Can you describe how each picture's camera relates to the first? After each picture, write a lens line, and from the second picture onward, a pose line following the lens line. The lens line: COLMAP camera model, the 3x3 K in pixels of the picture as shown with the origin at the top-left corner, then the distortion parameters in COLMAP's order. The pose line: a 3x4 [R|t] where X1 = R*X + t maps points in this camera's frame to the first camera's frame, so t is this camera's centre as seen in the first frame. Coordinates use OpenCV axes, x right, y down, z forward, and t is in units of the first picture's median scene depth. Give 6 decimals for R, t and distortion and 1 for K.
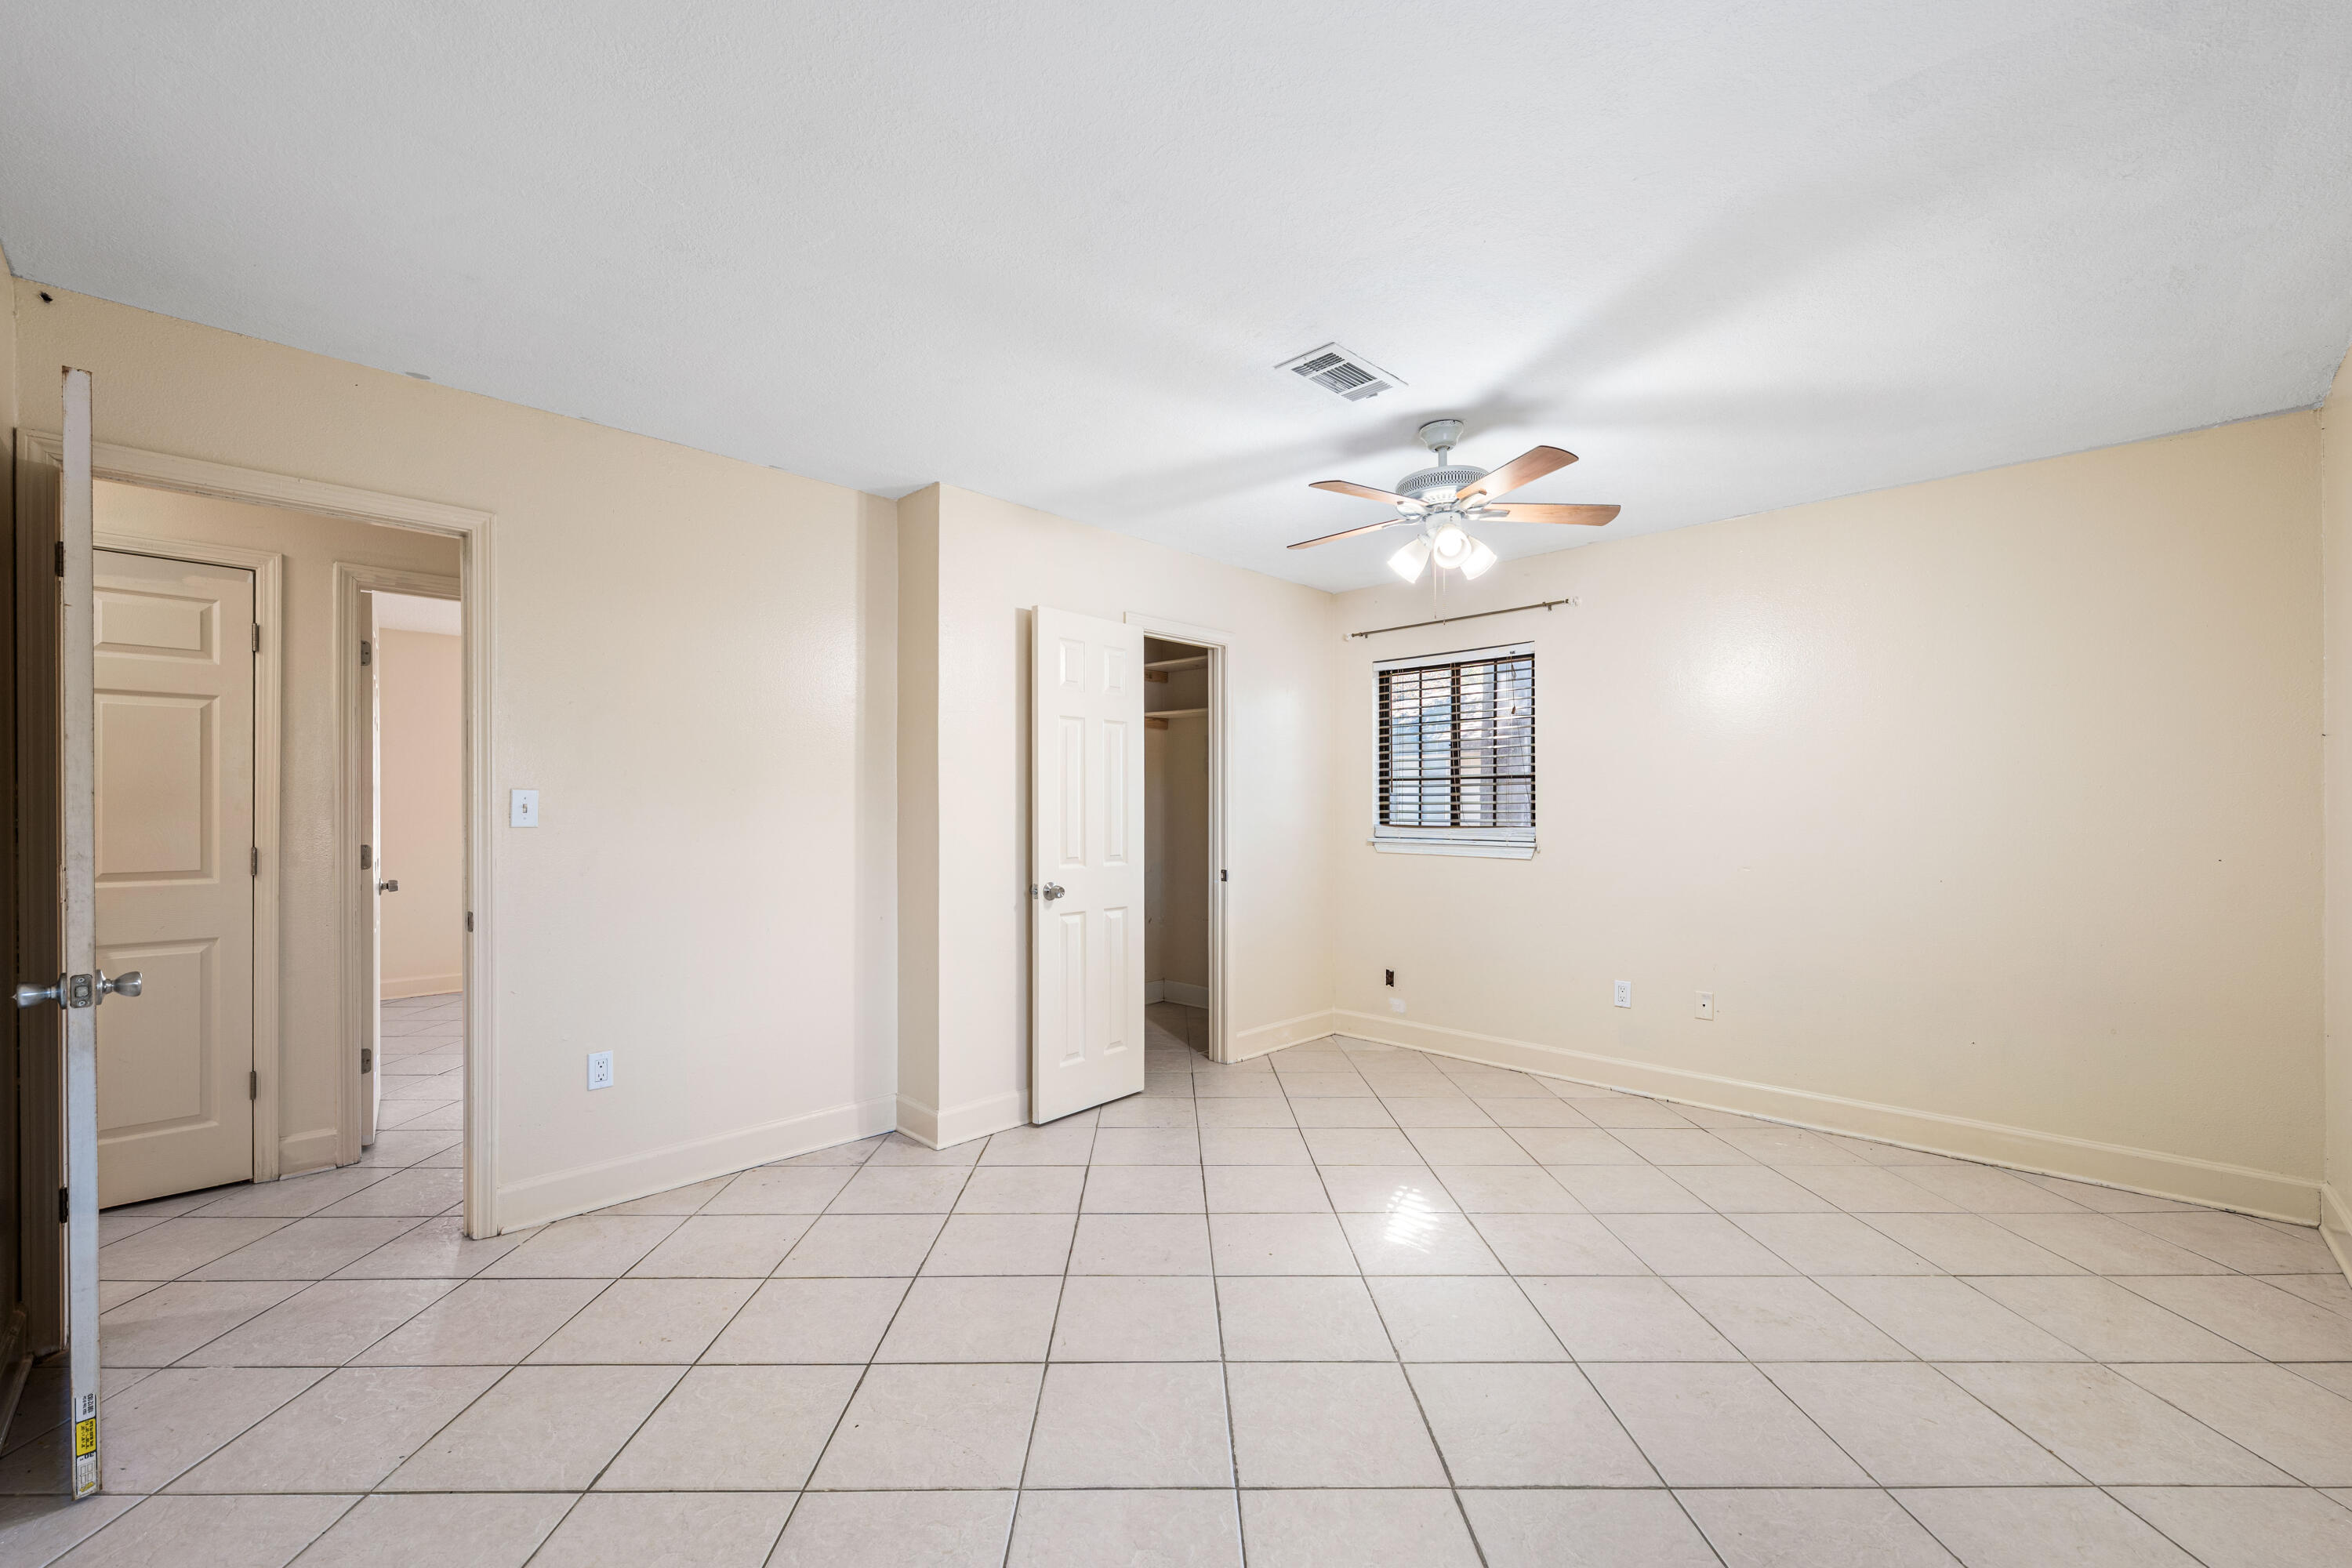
lens RADIAL K [[933.0, 0, 1171.5], [0, 933.0, 796.3], [0, 0, 1]] dist [0.002481, 0.000124]
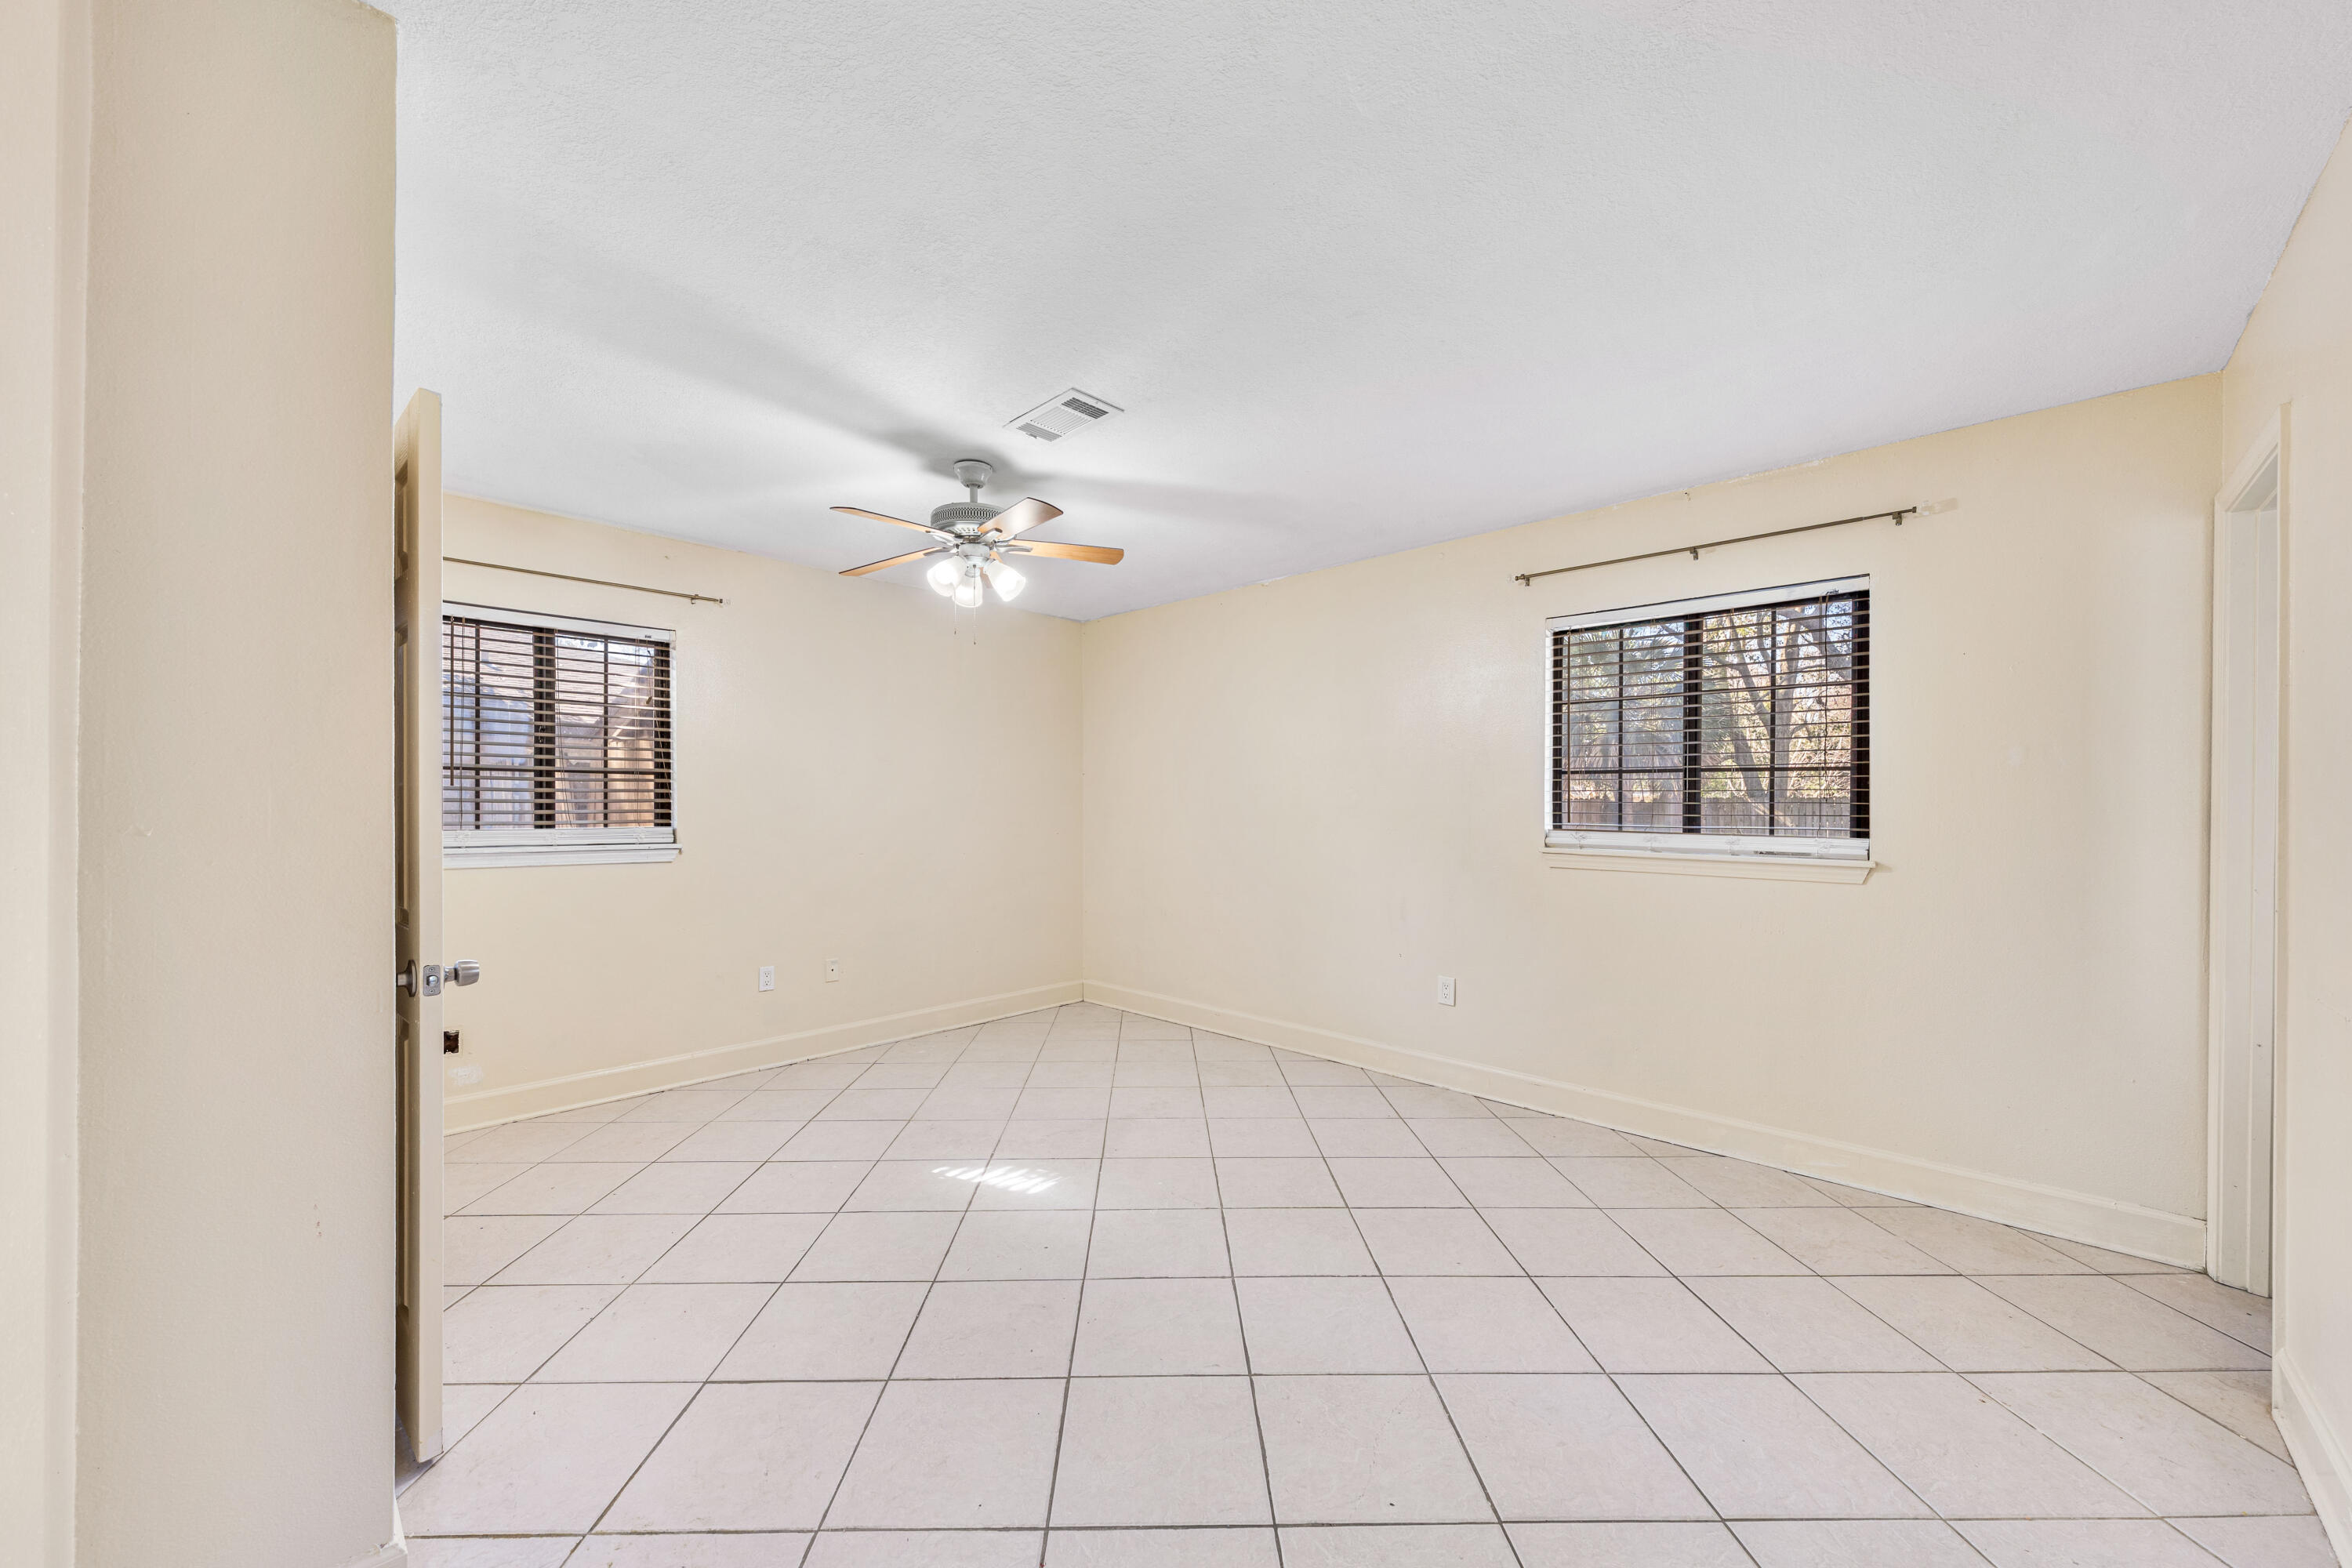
lens RADIAL K [[856.8, 0, 1162.9], [0, 856.8, 797.6], [0, 0, 1]] dist [-0.001994, -0.000296]
pose [[0.008255, 0.009145, 0.999924, -0.476997], [-0.017467, 0.999807, -0.009000, 0.002047], [-0.999813, -0.017392, 0.008413, 0.500814]]
